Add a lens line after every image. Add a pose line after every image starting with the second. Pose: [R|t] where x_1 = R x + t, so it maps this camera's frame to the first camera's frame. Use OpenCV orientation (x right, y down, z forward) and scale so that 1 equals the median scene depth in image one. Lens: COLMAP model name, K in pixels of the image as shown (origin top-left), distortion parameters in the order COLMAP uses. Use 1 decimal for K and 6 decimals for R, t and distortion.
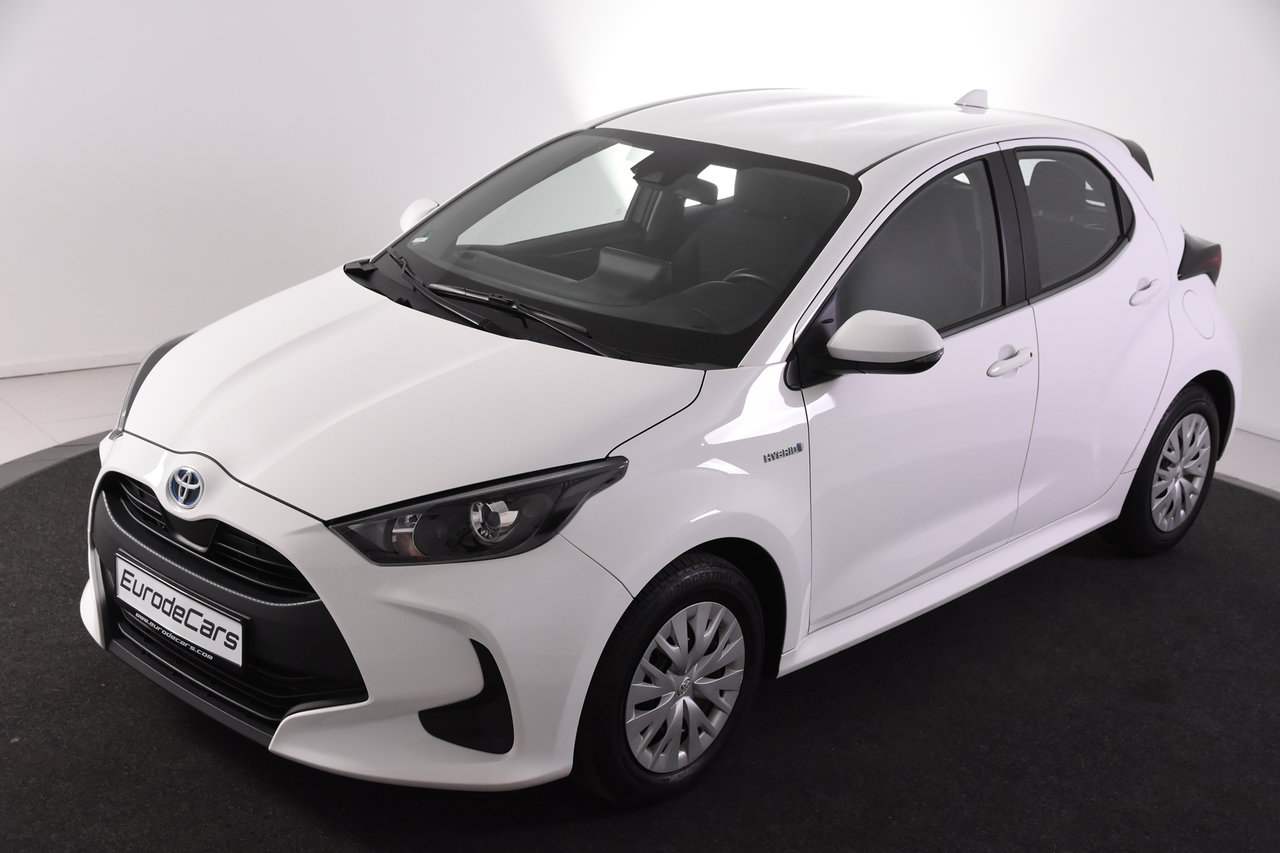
lens RADIAL K [[1725.0, 0, 631.4], [0, 1725.0, 428.0], [0, 0, 1]] dist [0.033120, 0.000000]
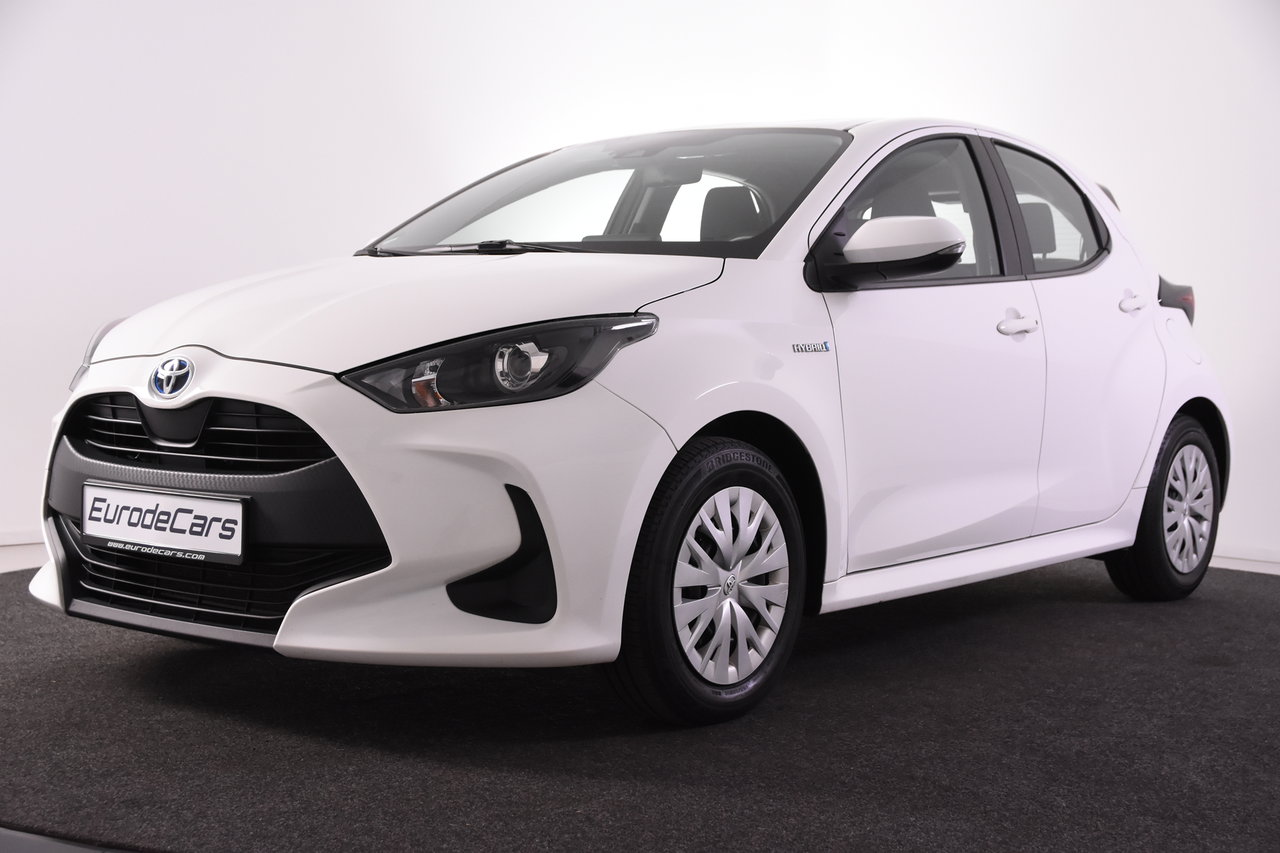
lens RADIAL K [[1819.0, 0, 647.2], [0, 1819.0, 425.1], [0, 0, 1]] dist [0.034029, 0.000000]
pose [[0.994674, -0.047741, 0.091352, -0.094860], [0.069876, 0.963851, -0.257117, 0.308743], [-0.075775, 0.262130, 0.962053, 0.066876]]
